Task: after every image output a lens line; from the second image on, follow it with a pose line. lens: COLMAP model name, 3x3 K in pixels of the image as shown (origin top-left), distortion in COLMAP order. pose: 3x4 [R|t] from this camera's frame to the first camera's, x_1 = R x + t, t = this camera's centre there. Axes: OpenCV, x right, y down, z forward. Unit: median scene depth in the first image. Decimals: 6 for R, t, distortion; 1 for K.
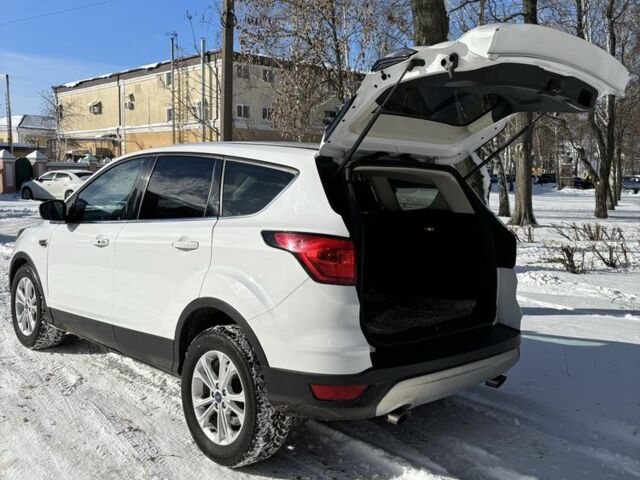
lens RADIAL K [[706.2, 0, 345.4], [0, 706.2, 240.0], [0, 0, 1]] dist [0.007049, -0.034523]
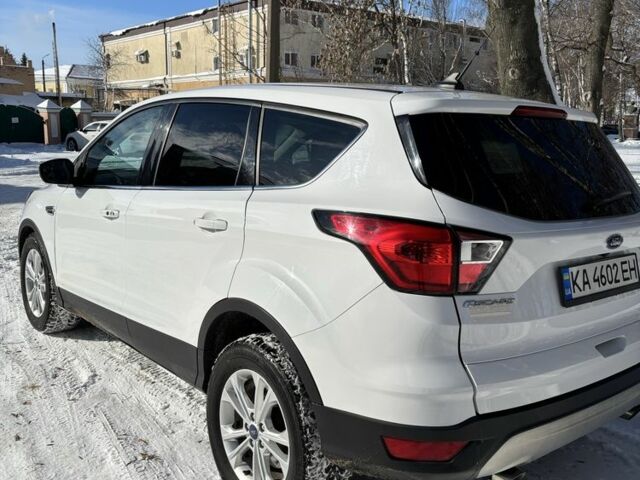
lens RADIAL K [[706.2, 0, 345.4], [0, 706.2, 240.0], [0, 0, 1]] dist [0.007049, -0.034523]
pose [[0.997709, 0.011303, -0.066702, -0.026174], [-0.006680, 0.997585, 0.069136, -0.020842], [0.067323, -0.068532, 0.995375, 0.200535]]
